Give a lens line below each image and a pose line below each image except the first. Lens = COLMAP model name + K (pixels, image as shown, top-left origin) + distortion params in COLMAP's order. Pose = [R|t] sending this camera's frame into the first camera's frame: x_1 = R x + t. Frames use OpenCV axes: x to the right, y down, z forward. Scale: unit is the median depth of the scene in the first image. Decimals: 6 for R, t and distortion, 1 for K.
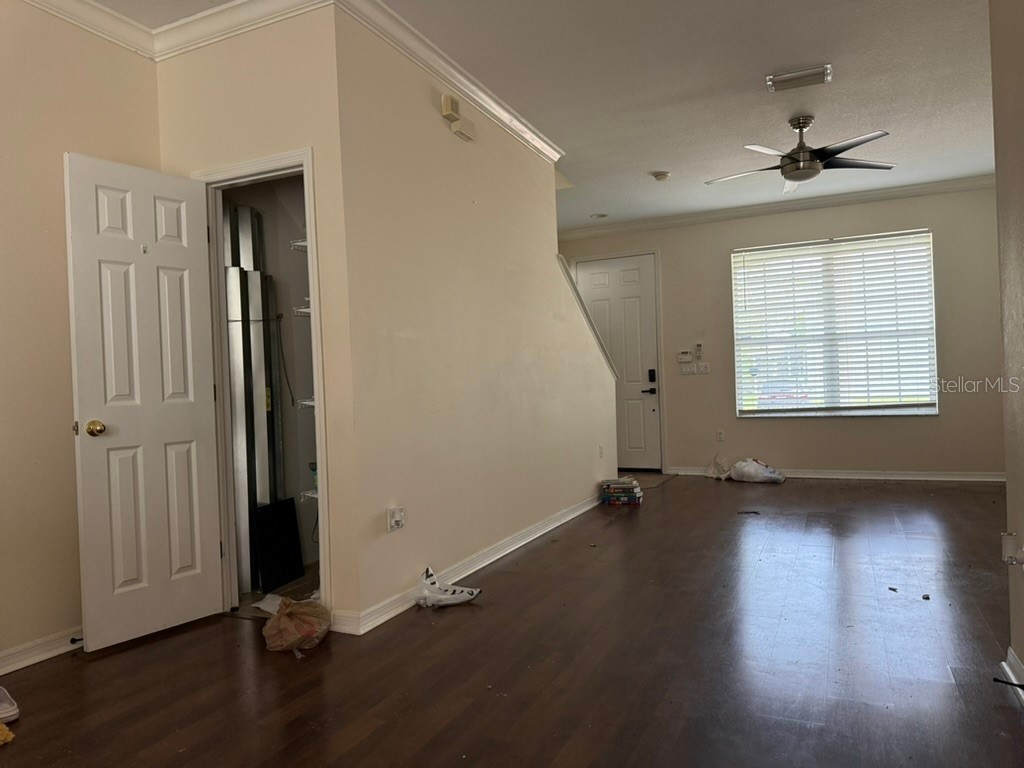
lens RADIAL K [[730.0, 0, 484.6], [0, 730.0, 392.9], [0, 0, 1]] dist [0.044494, -0.077059]
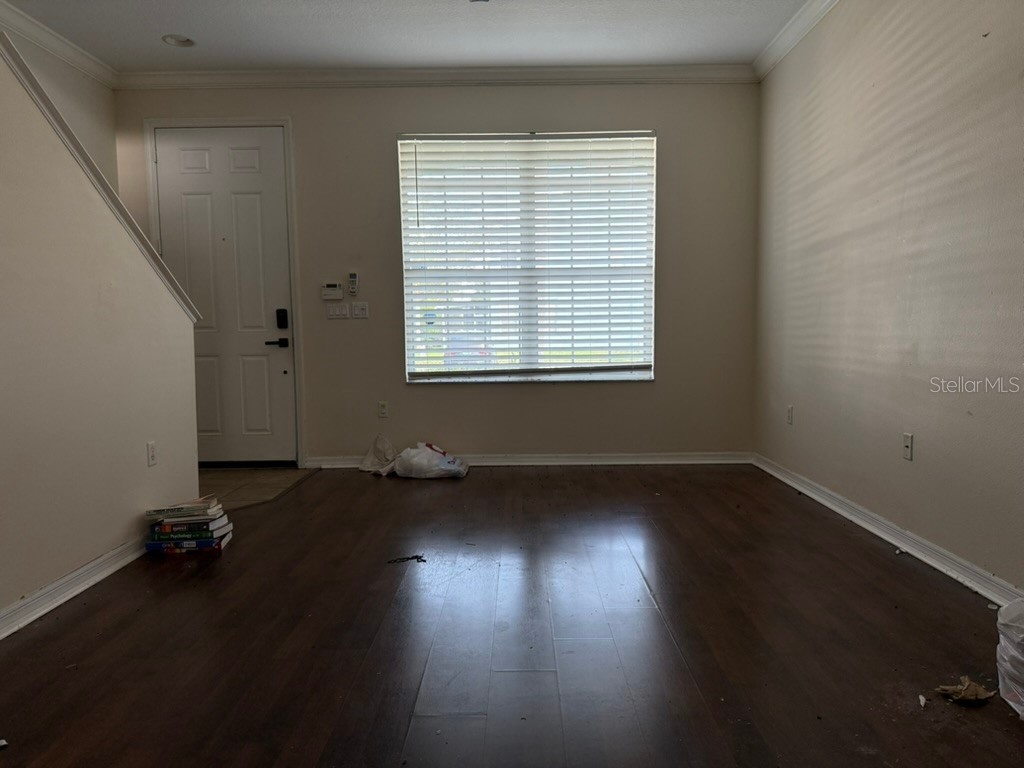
lens RADIAL K [[730.0, 0, 508.4], [0, 730.0, 388.3], [0, 0, 1]] dist [0.044494, -0.077059]
pose [[0.904349, -0.008101, 0.426717, 0.142005], [-0.017559, 0.998267, 0.056166, -0.002390], [-0.426433, -0.058287, 0.902639, 0.346446]]
